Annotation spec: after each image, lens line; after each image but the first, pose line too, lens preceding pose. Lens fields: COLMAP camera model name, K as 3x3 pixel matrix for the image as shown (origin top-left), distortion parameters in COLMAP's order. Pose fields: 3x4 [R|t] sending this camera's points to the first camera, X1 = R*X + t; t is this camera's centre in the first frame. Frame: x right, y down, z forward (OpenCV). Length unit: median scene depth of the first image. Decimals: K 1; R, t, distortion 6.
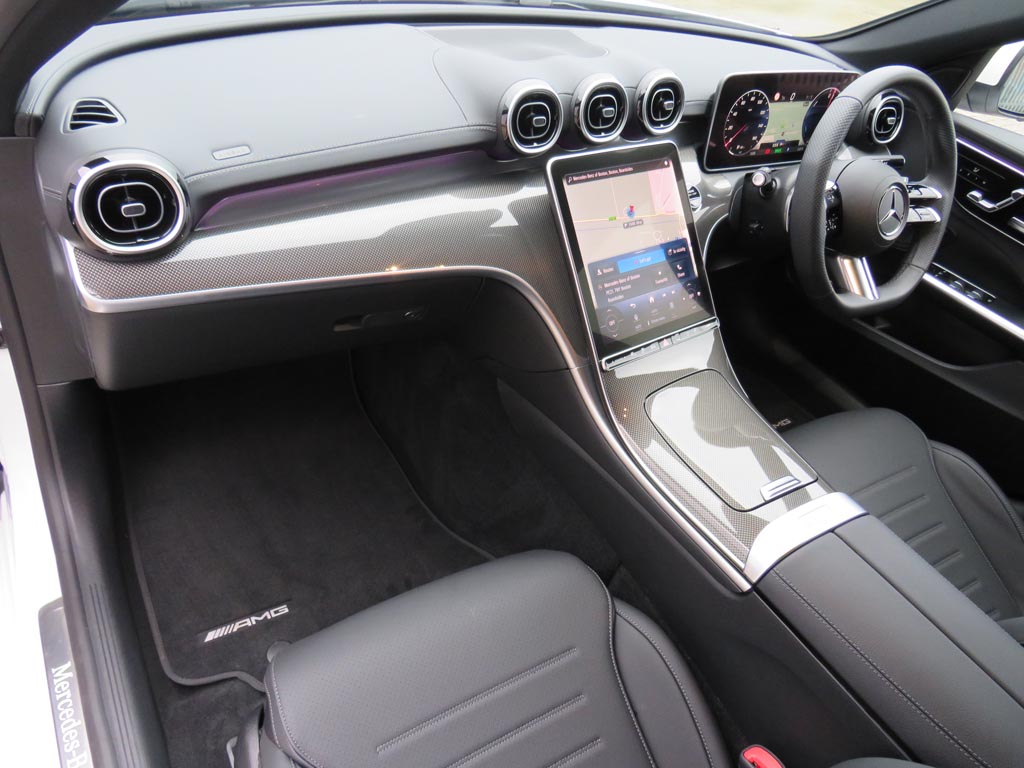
lens RADIAL K [[751.7, 0, 471.5], [0, 751.7, 396.0], [0, 0, 1]] dist [-0.038309, -0.002632]
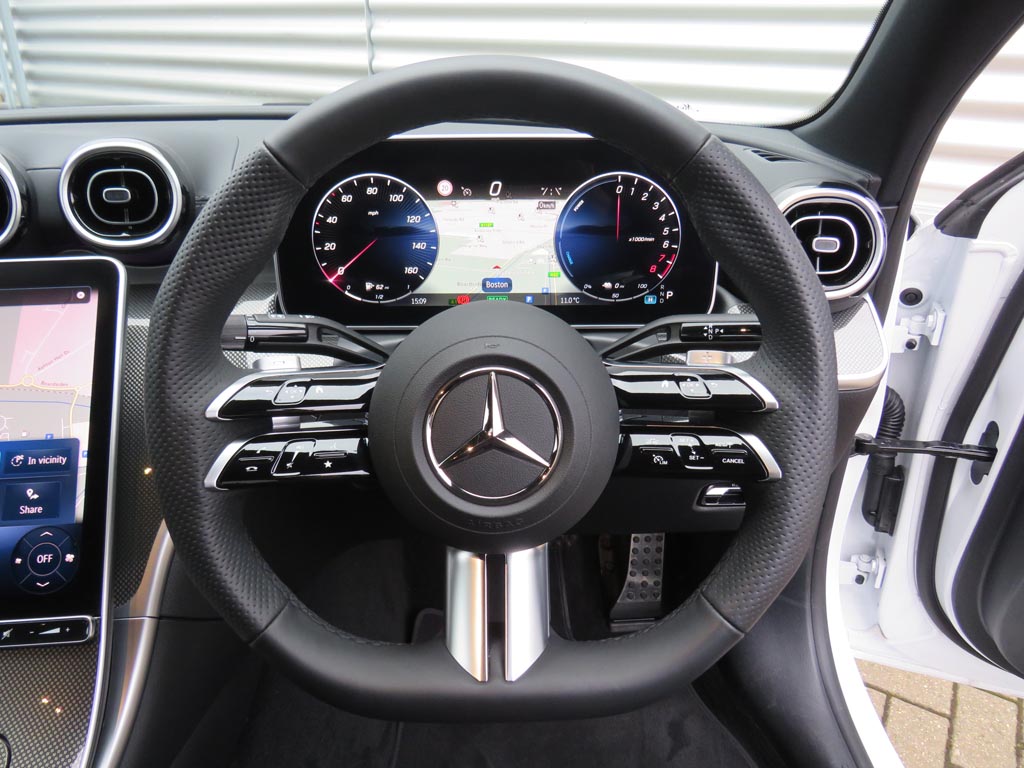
lens RADIAL K [[719.7, 0, 512.0], [0, 719.7, 384.0], [0, 0, 1]] dist [-0.034218, 0.000085]
pose [[0.851886, 0.077672, -0.517935, 0.722638], [-0.221297, 0.949704, -0.221562, -0.192203], [0.474676, 0.303363, 0.826229, 0.690108]]
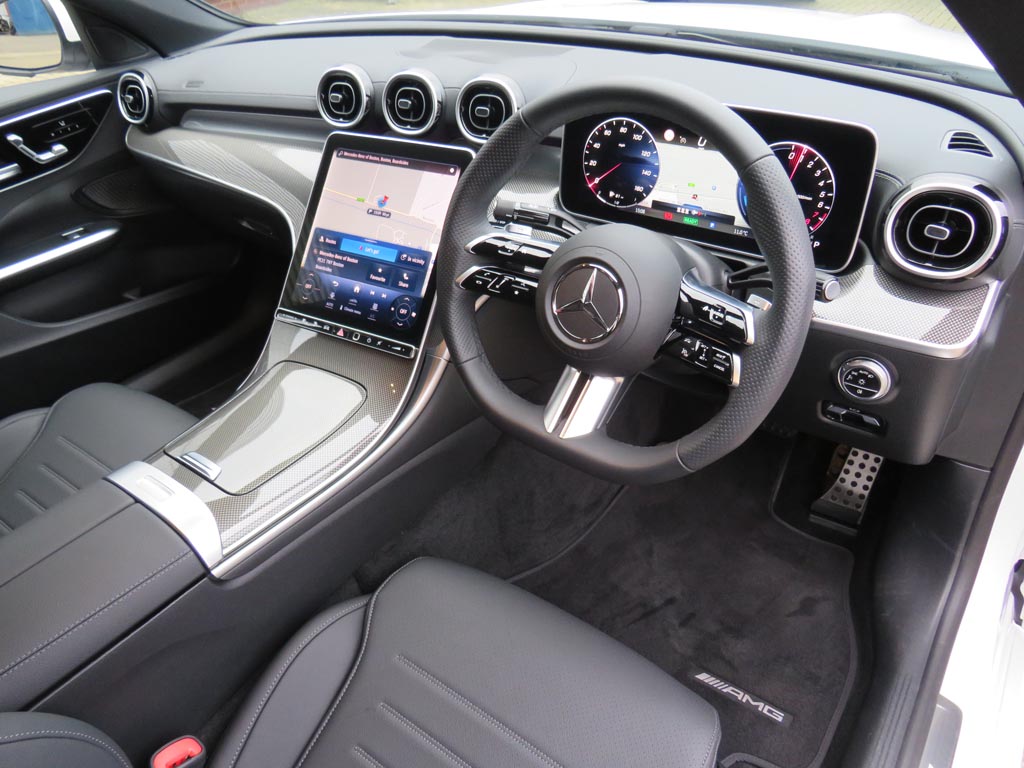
lens RADIAL K [[719.7, 0, 512.0], [0, 719.7, 384.0], [0, 0, 1]] dist [-0.034218, 0.000085]
pose [[0.383233, 0.390947, -0.836835, 1.030163], [-0.501078, 0.849096, 0.167203, -0.252249], [0.775921, 0.355242, 0.521297, 0.640133]]
